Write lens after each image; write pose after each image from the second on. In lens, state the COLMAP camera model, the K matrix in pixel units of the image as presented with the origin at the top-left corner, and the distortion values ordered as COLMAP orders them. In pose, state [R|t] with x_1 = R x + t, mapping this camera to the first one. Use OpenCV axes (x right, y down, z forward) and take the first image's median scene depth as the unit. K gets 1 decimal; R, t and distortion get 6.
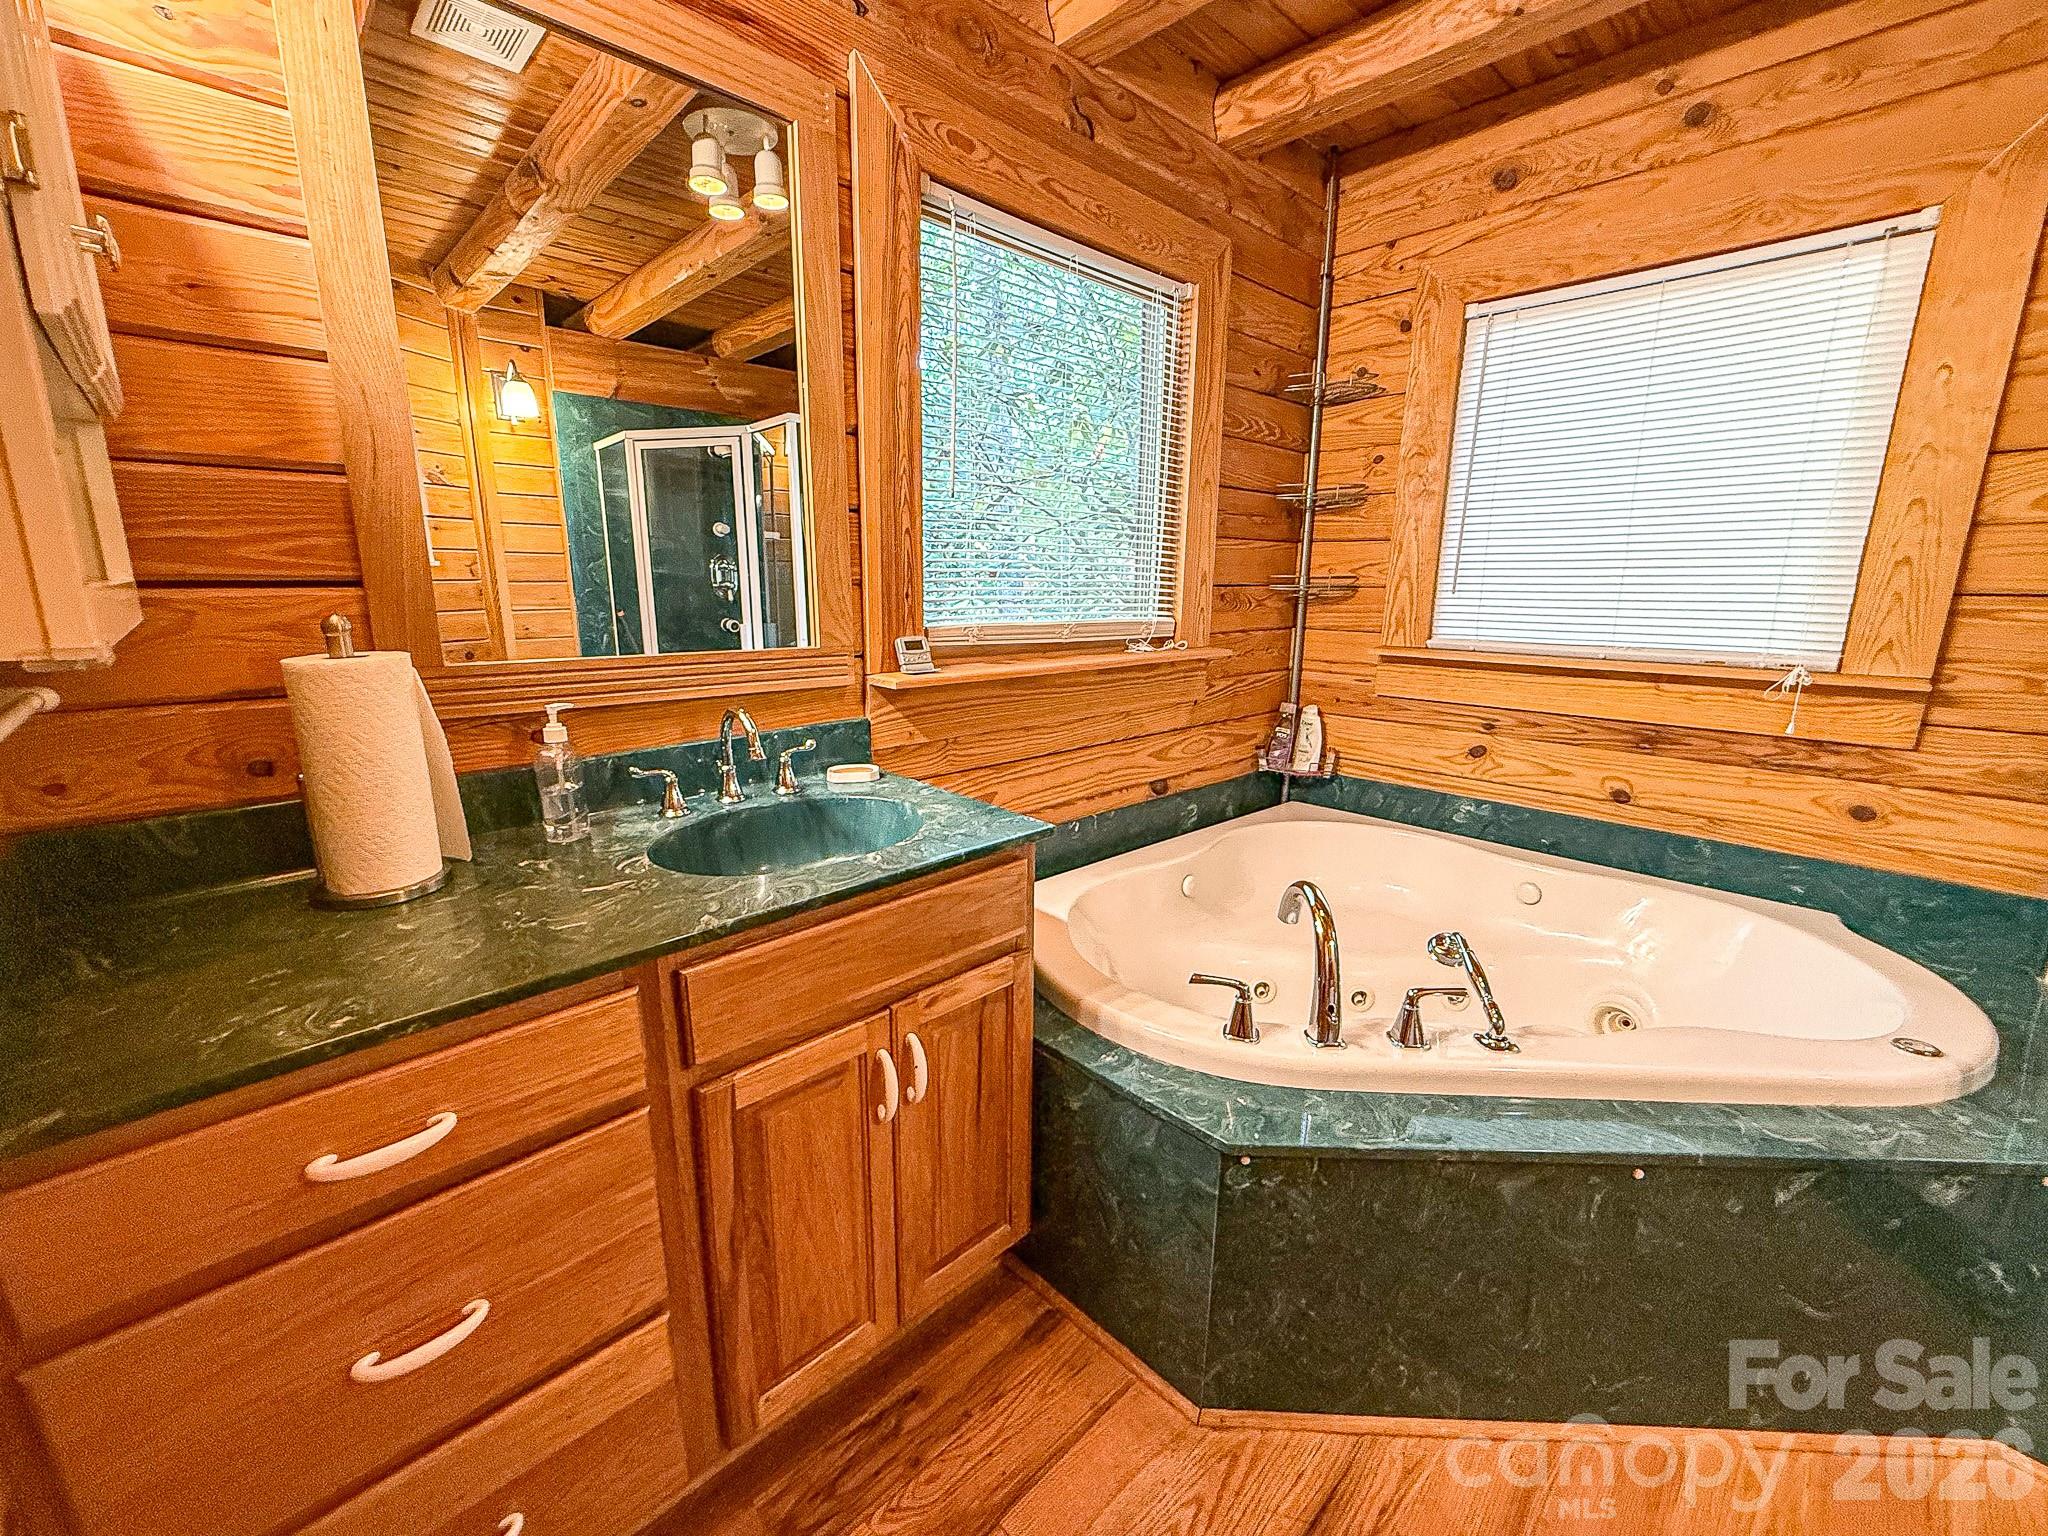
lens RADIAL K [[836.4, 0, 1018.5], [0, 836.4, 767.7], [0, 0, 1]] dist [0.000401, -0.000362]
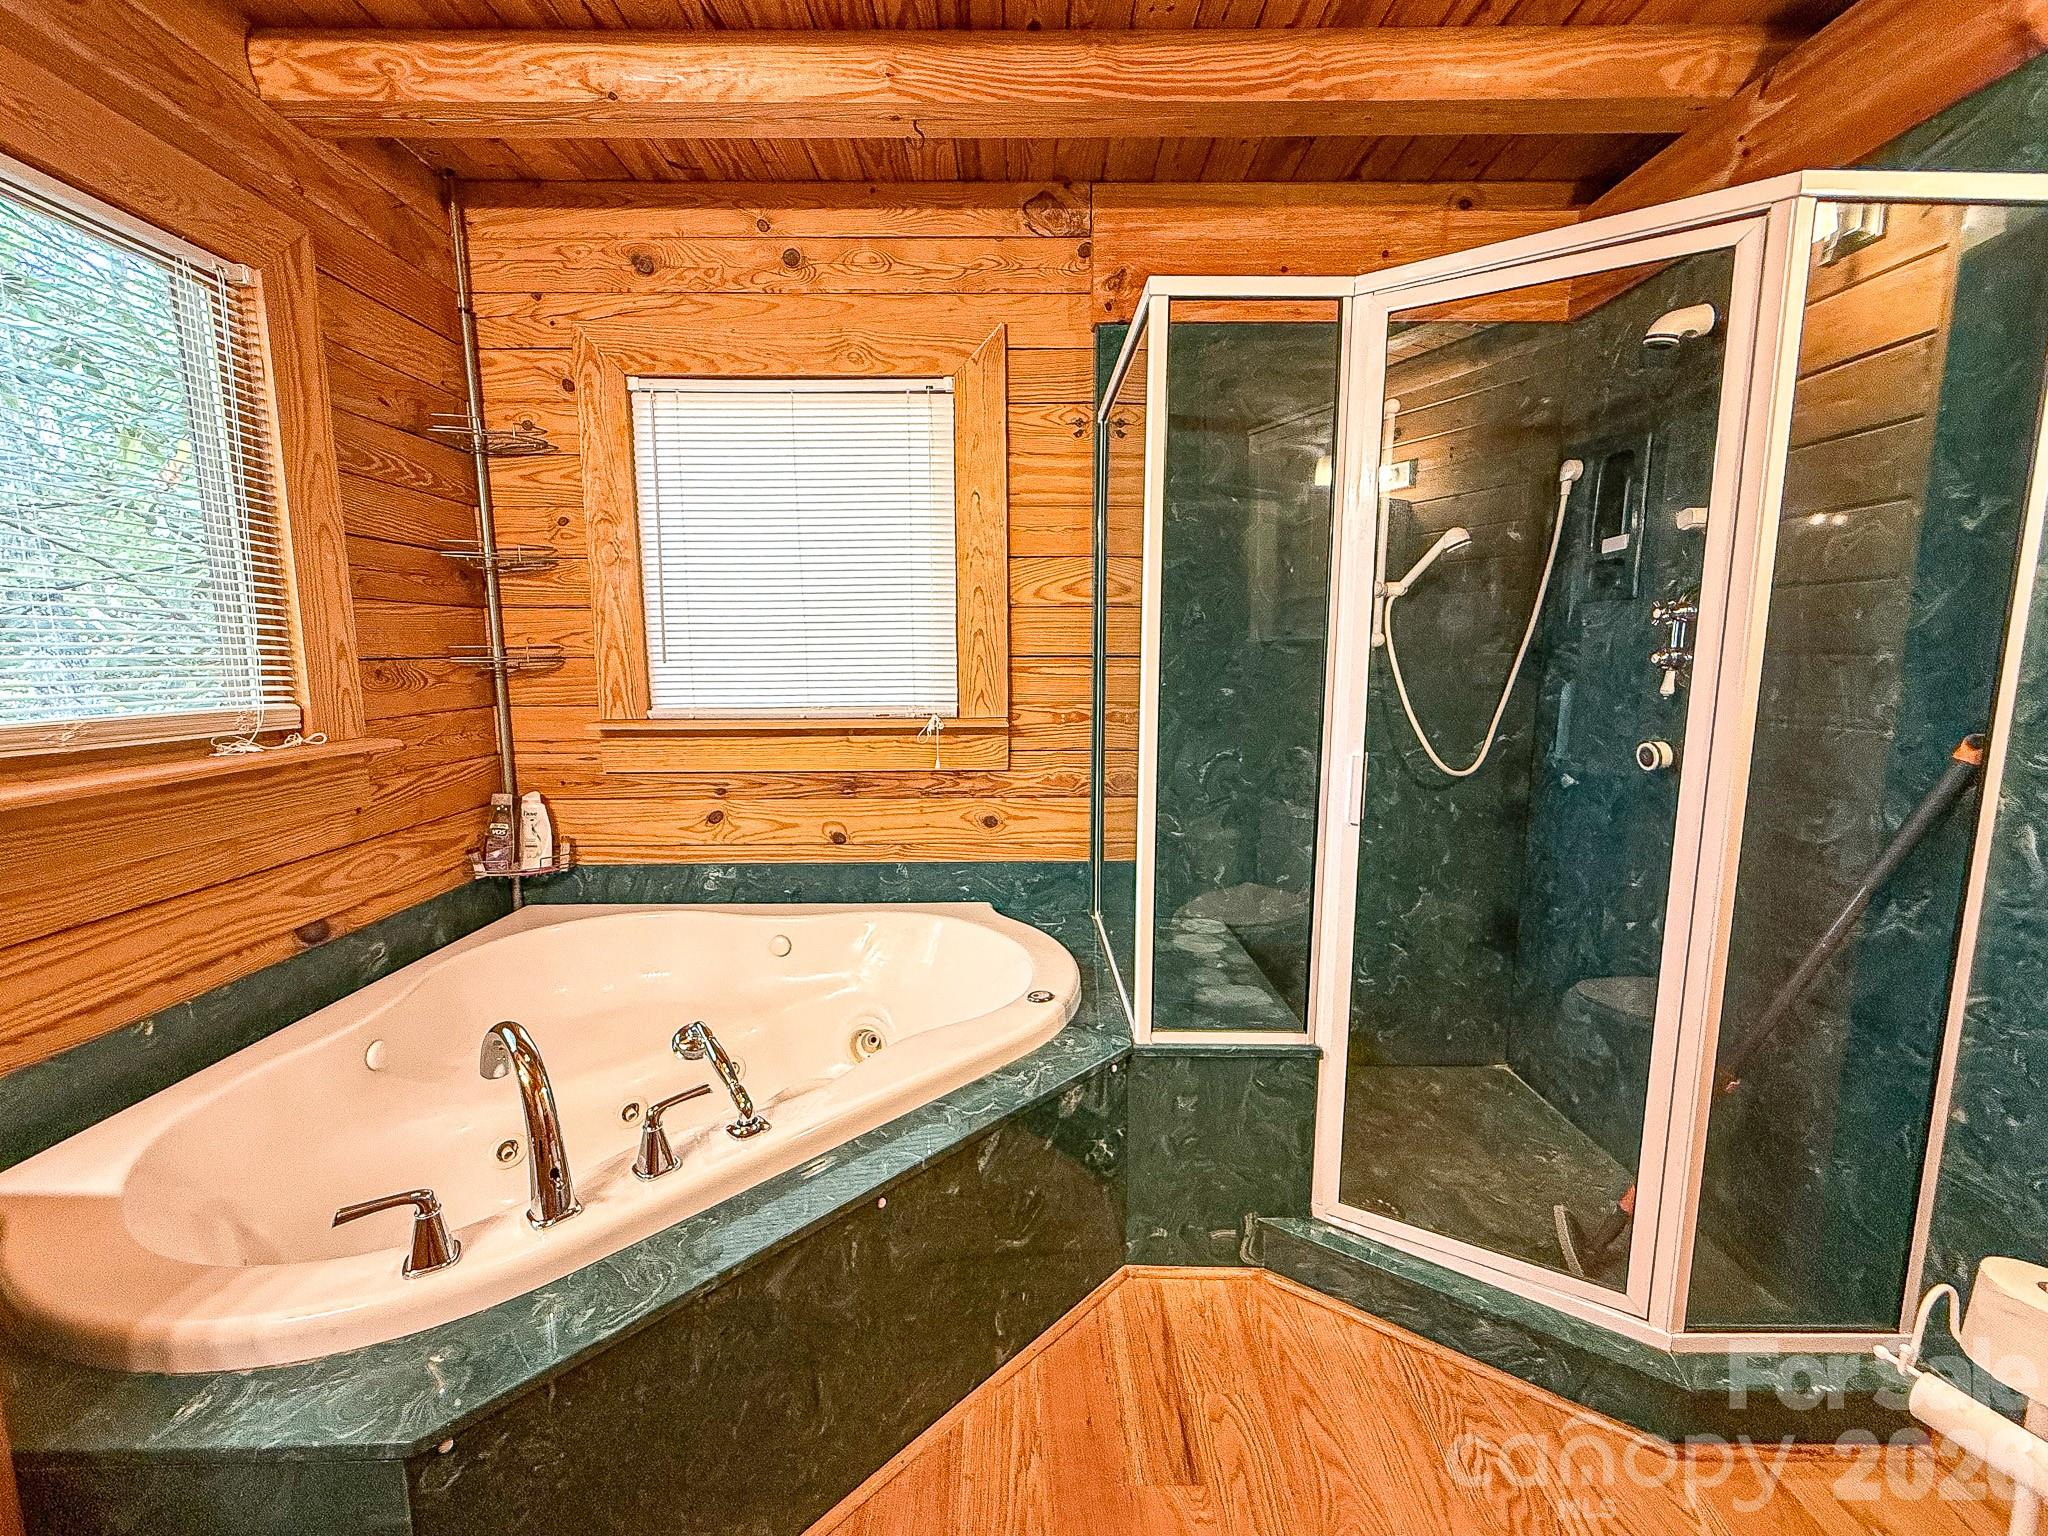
lens RADIAL K [[836.4, 0, 1020.8], [0, 836.4, 765.5], [0, 0, 1]] dist [0.000401, -0.000362]
pose [[0.681680, -0.111540, 0.723098, 0.093703], [0.169085, 0.985574, -0.007373, -0.013022], [-0.711845, 0.127291, 0.690706, 0.044209]]
